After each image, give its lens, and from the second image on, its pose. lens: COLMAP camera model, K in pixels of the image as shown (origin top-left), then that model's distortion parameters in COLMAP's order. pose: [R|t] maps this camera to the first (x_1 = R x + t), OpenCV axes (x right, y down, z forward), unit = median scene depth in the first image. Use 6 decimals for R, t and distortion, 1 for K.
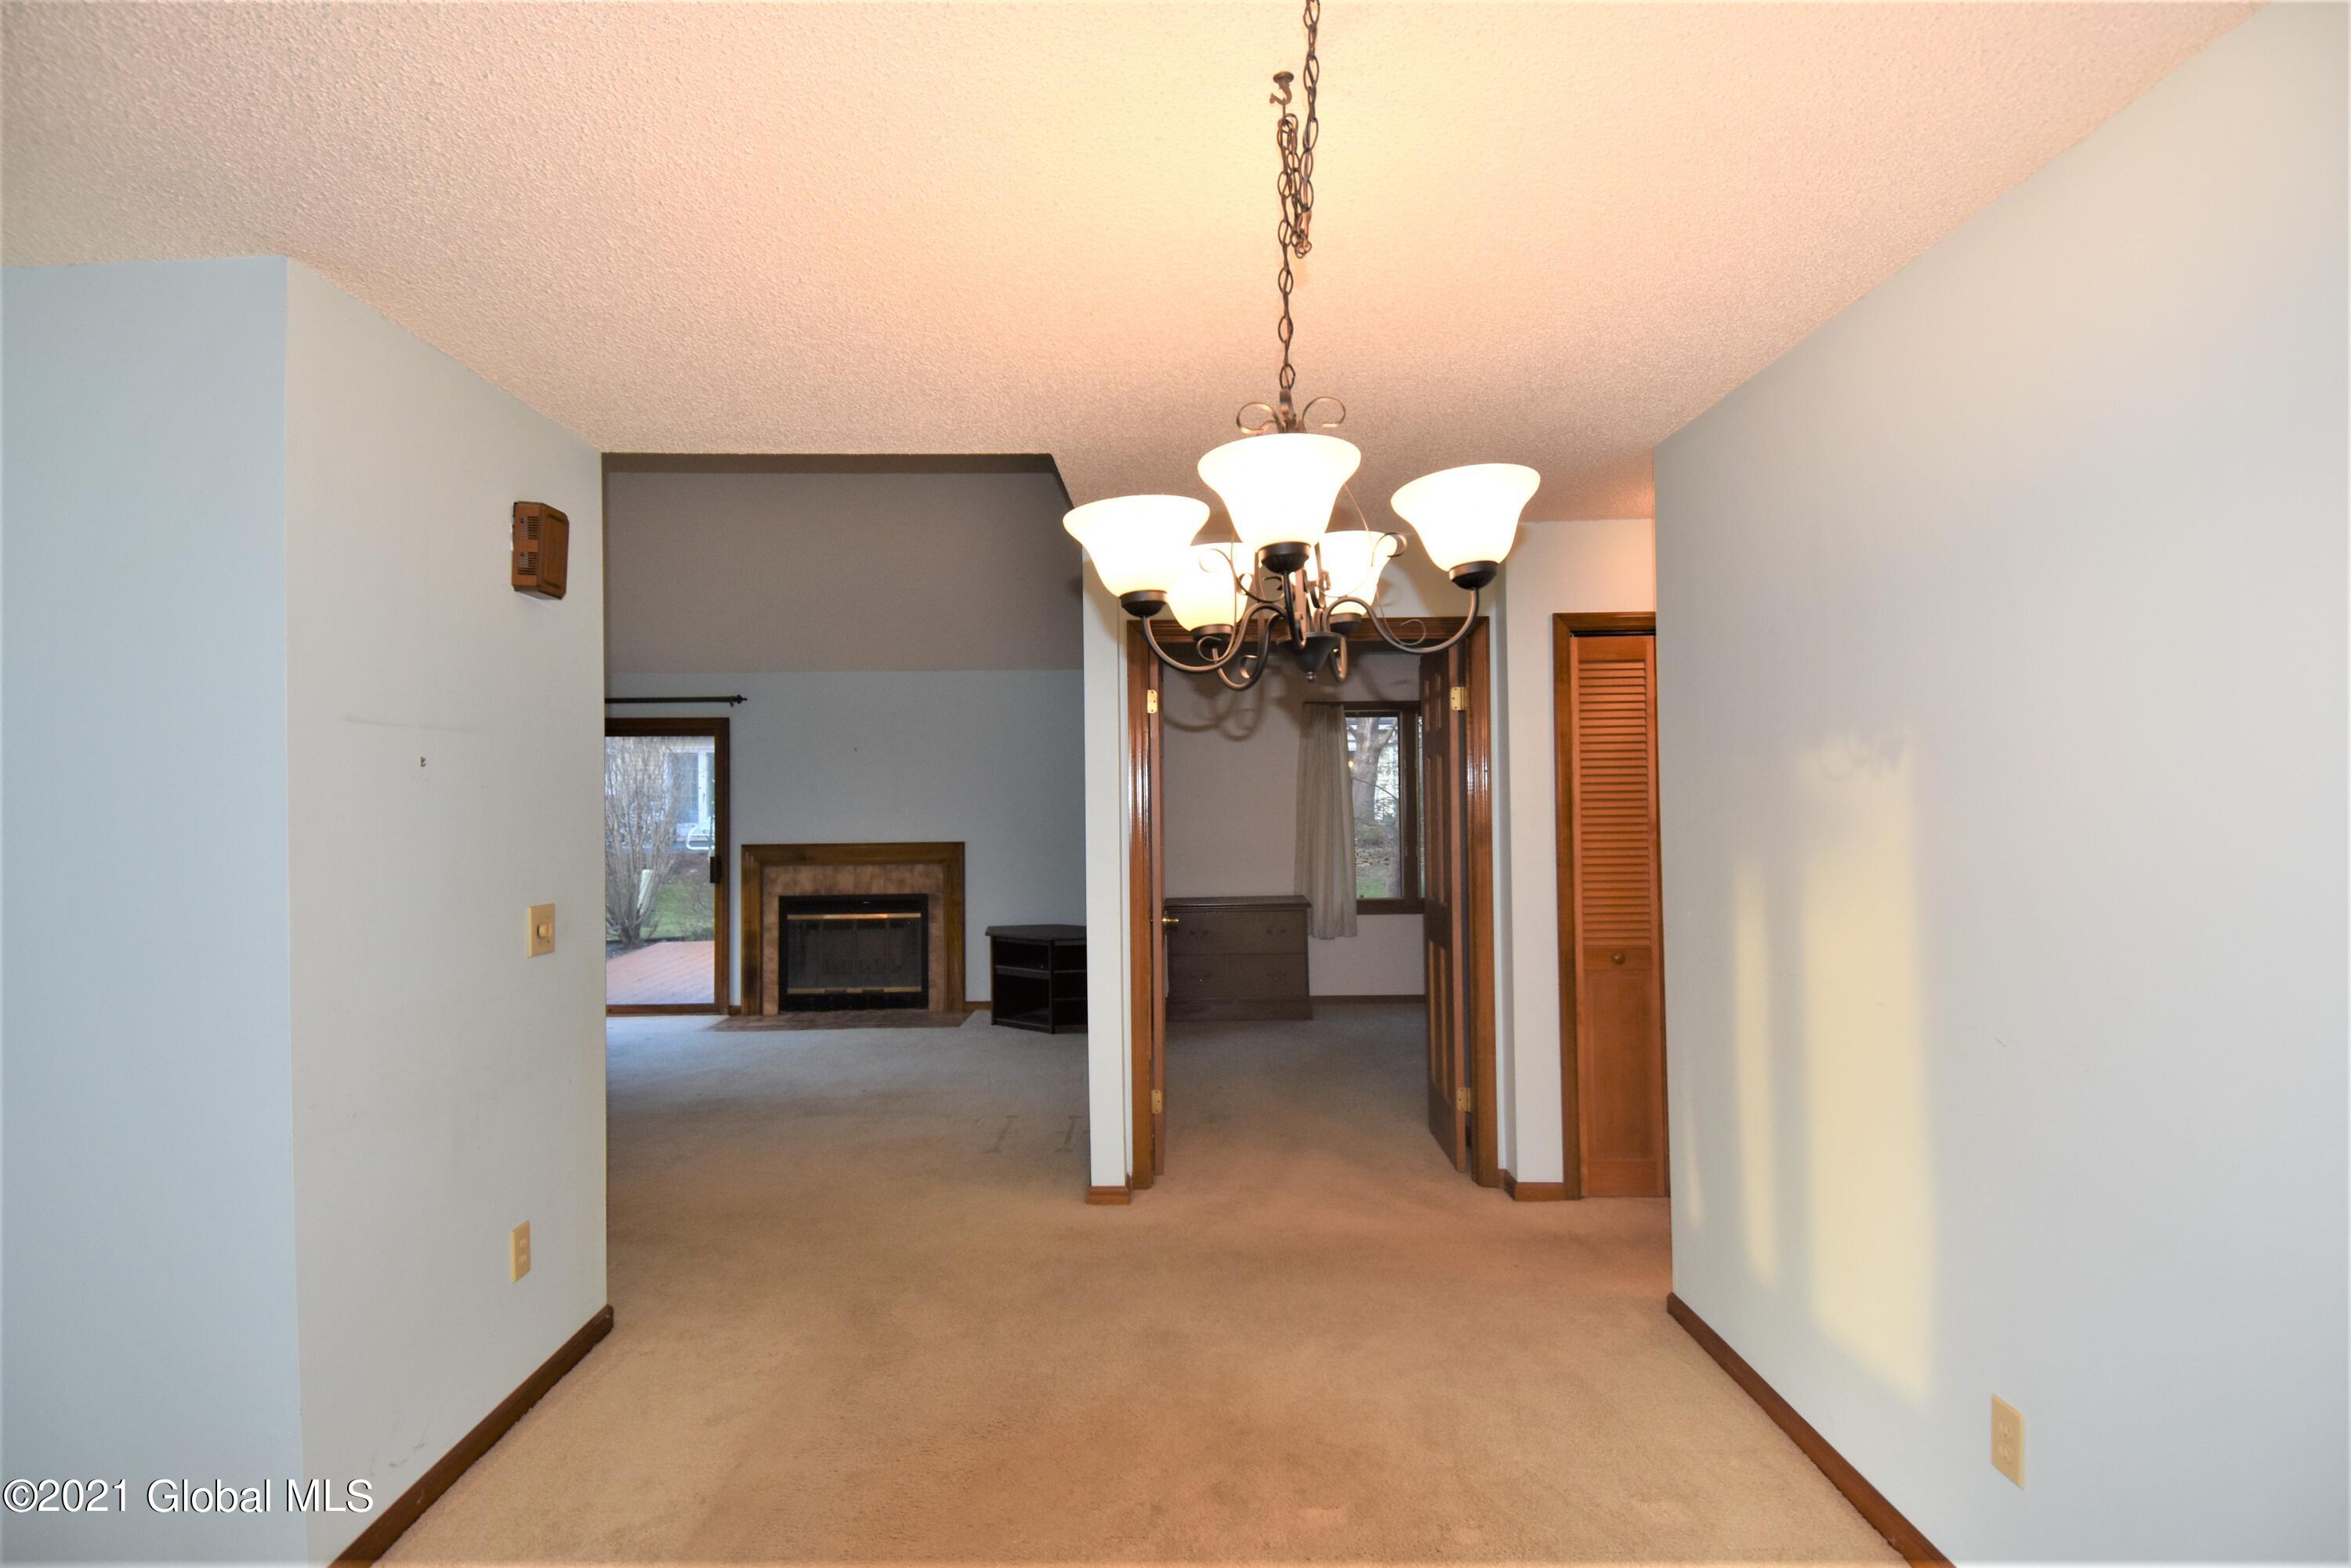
lens RADIAL K [[1225.0, 0, 1186.0], [0, 1225.0, 785.0], [0, 0, 1]] dist [0.052696, -0.058213]
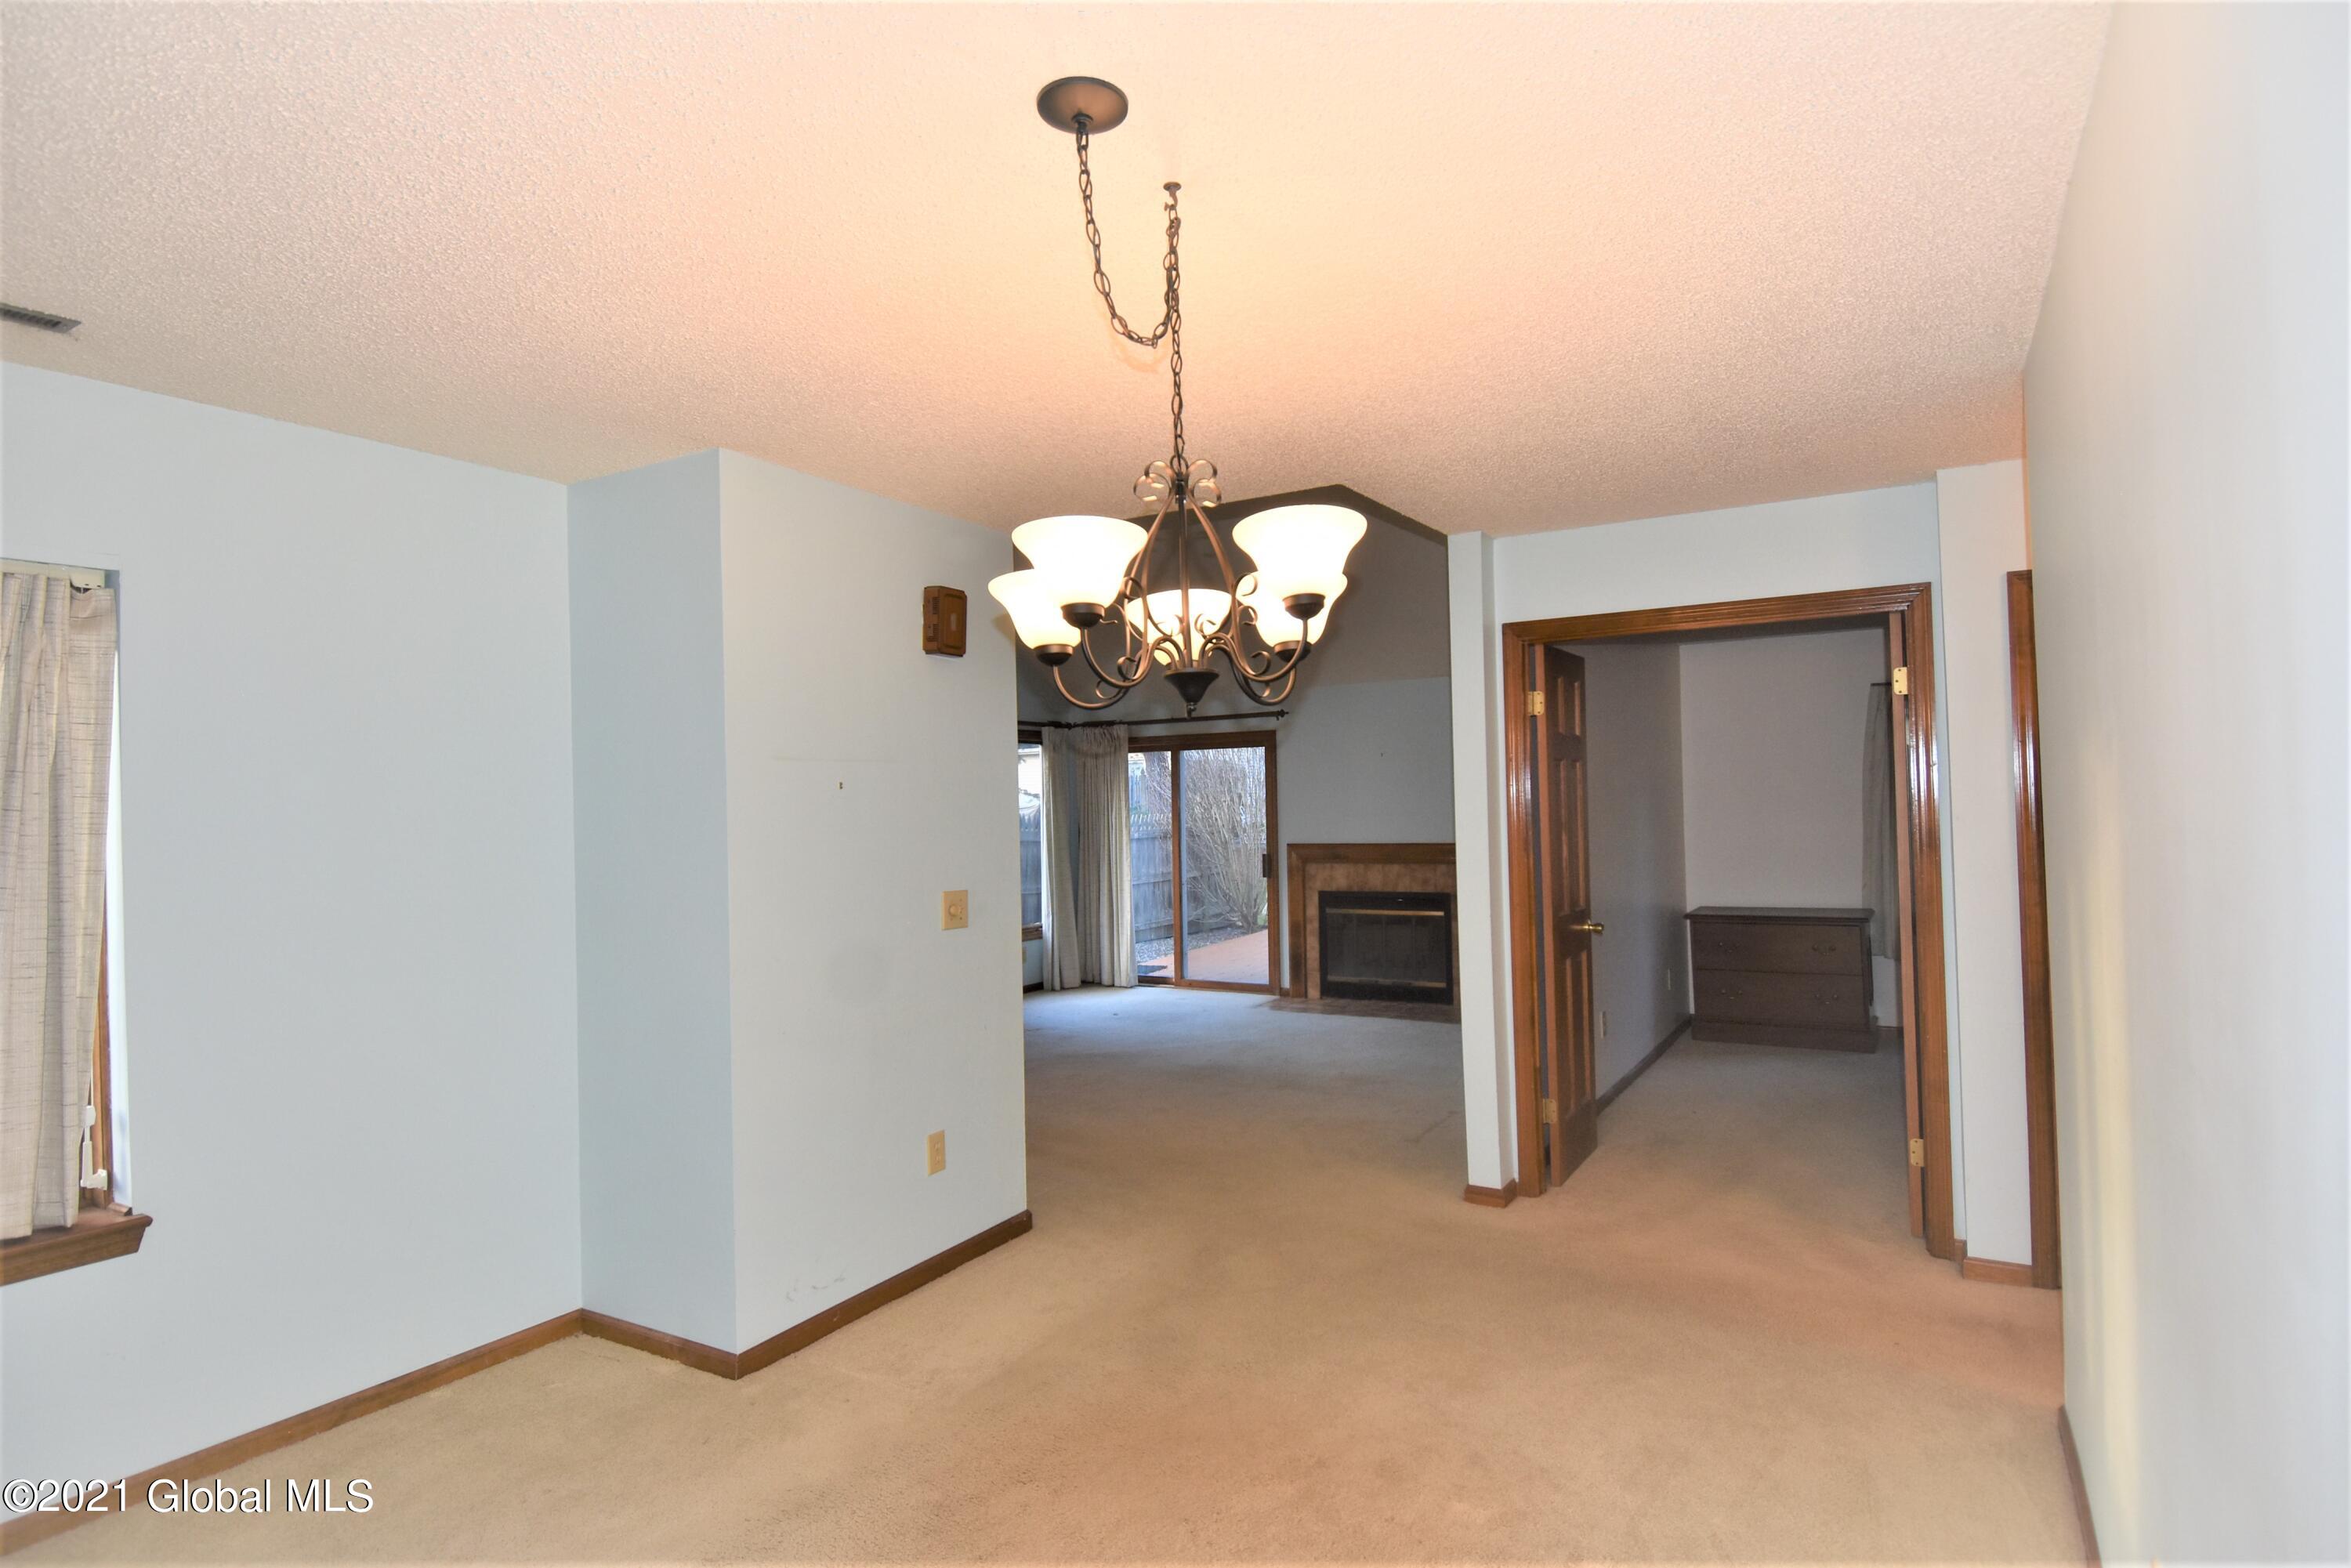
lens RADIAL K [[1225.0, 0, 1186.0], [0, 1225.0, 785.0], [0, 0, 1]] dist [0.052696, -0.058213]
pose [[0.857866, -0.017020, -0.513591, 0.130419], [0.017751, 0.999836, -0.003484, -0.002313], [0.513567, -0.006128, 0.858028, 0.003839]]
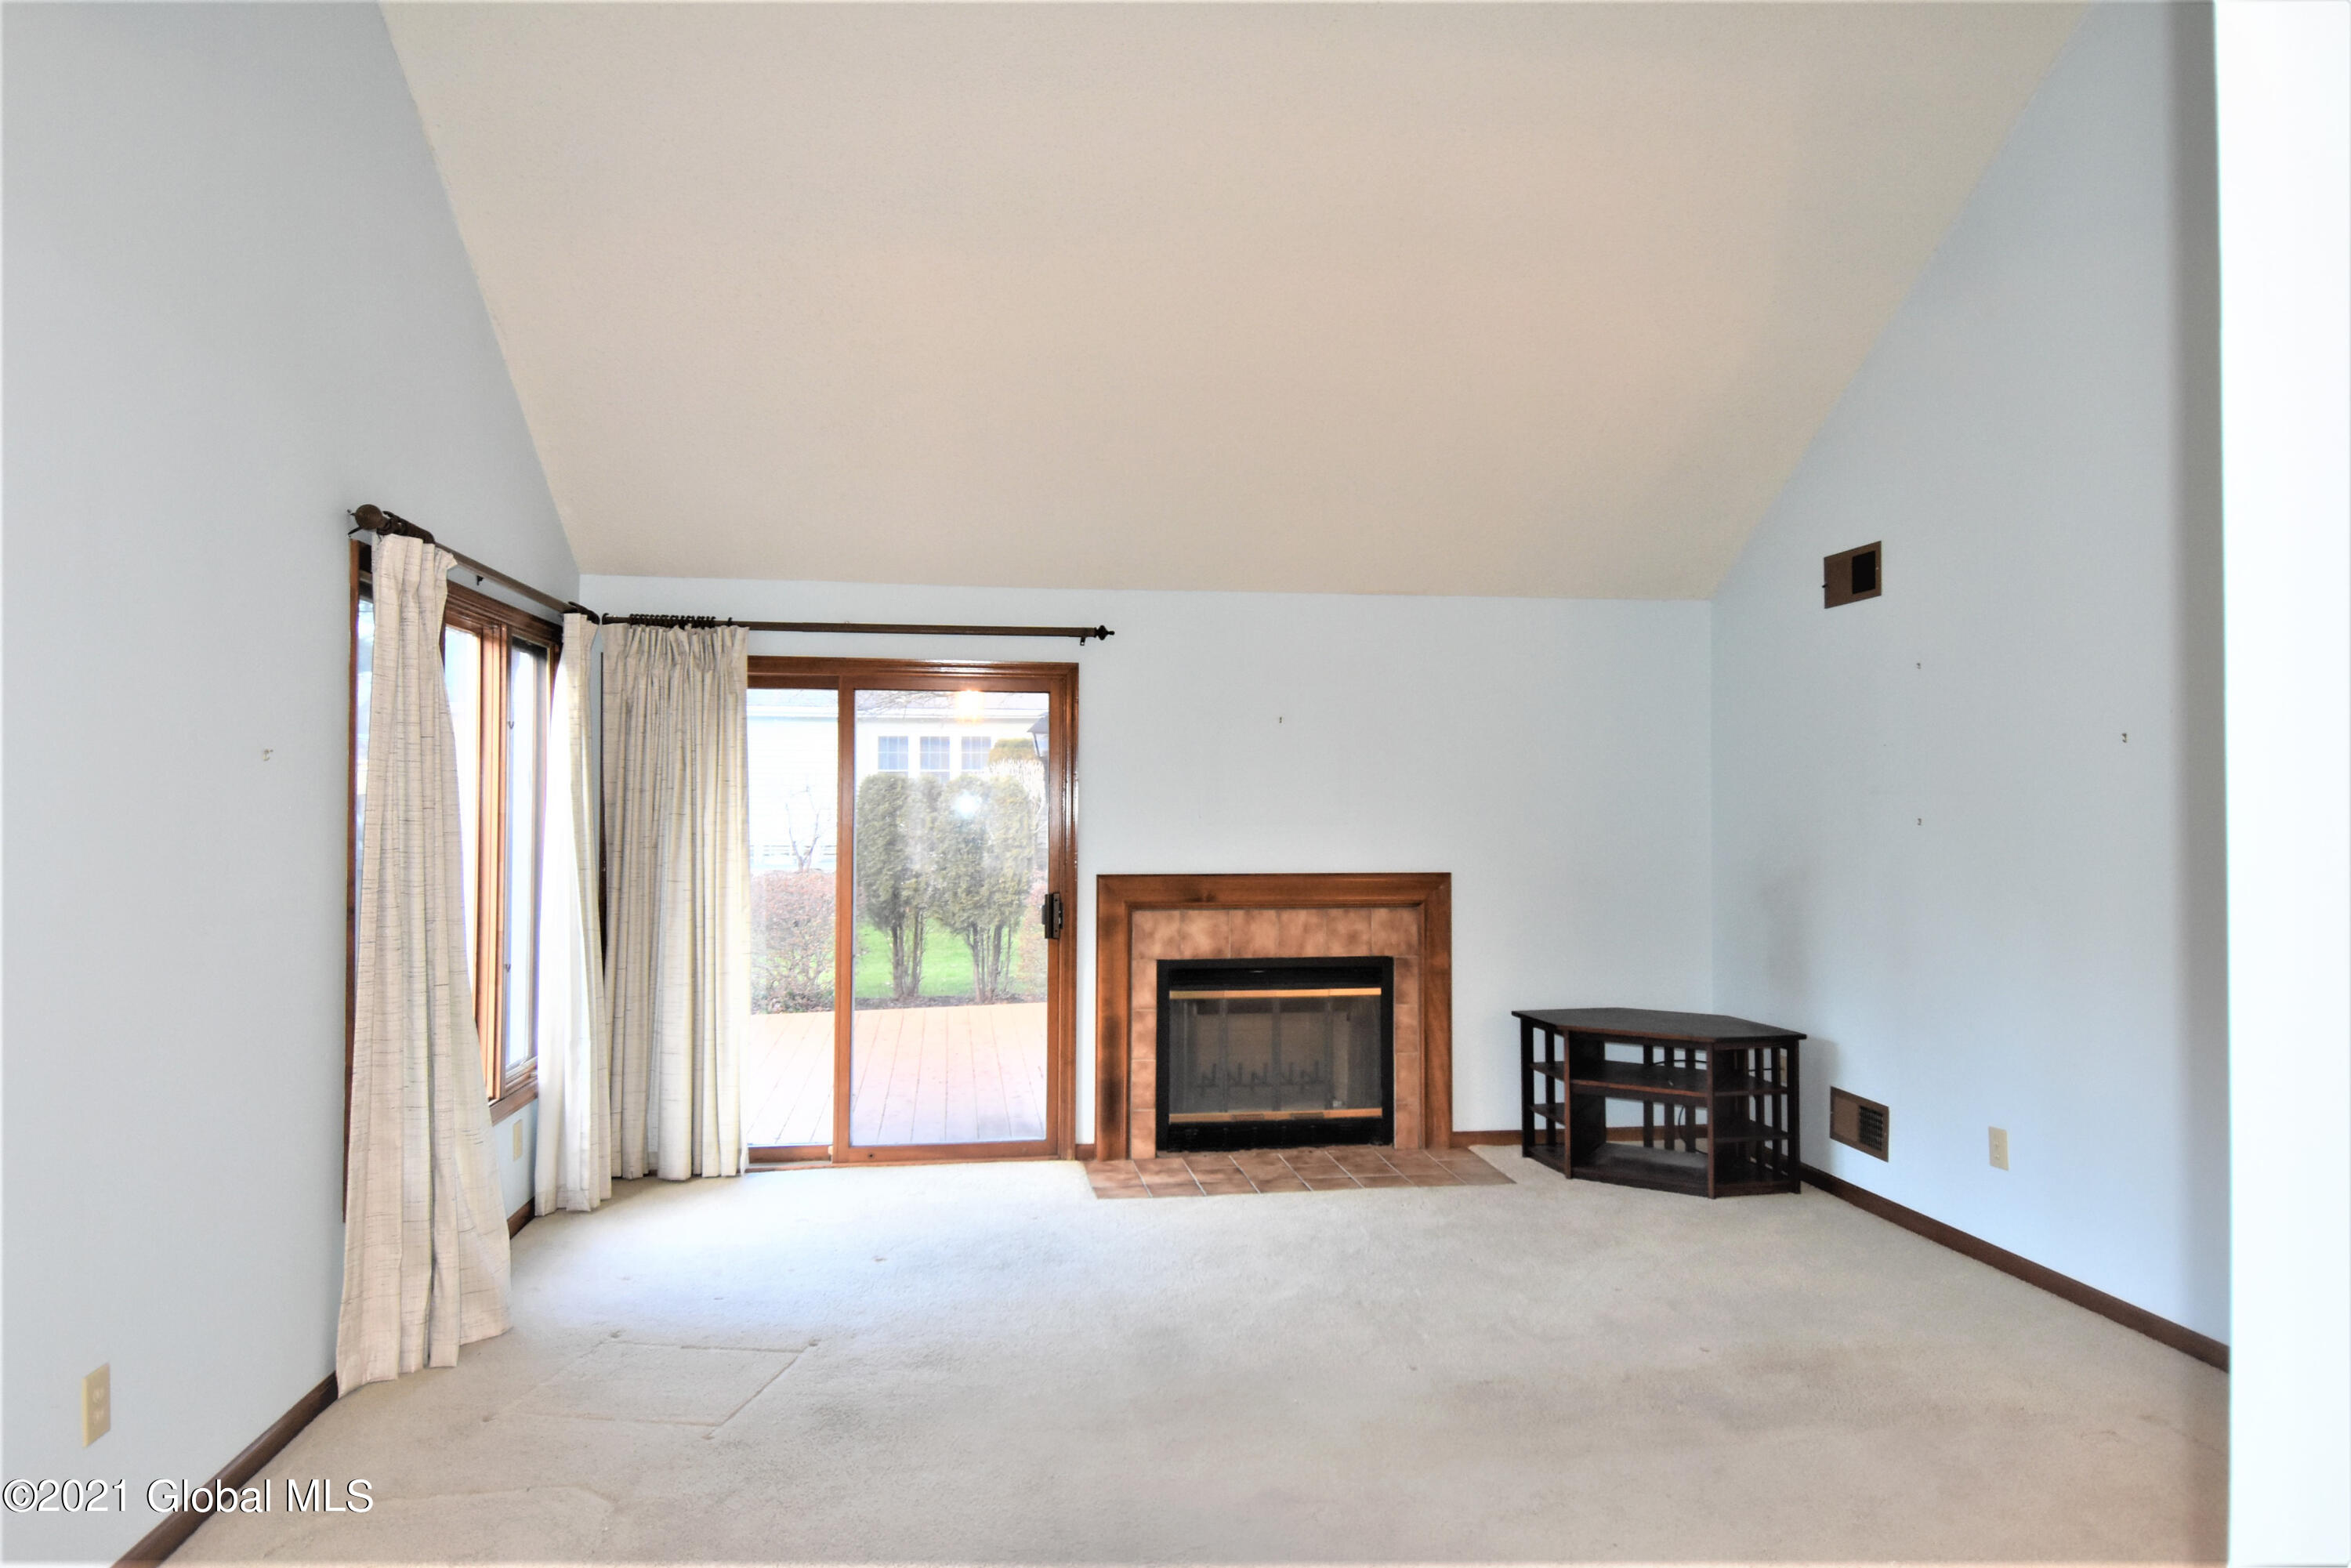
lens RADIAL K [[1460.8, 0, 1175.5], [0, 1460.8, 784.0], [0, 0, 1]] dist [0.039451, -0.000078]
pose [[0.990516, 0.014620, 0.136618, -0.421006], [-0.013707, 0.999877, -0.007624, 0.009045], [-0.136712, 0.005679, 0.990595, 0.288624]]
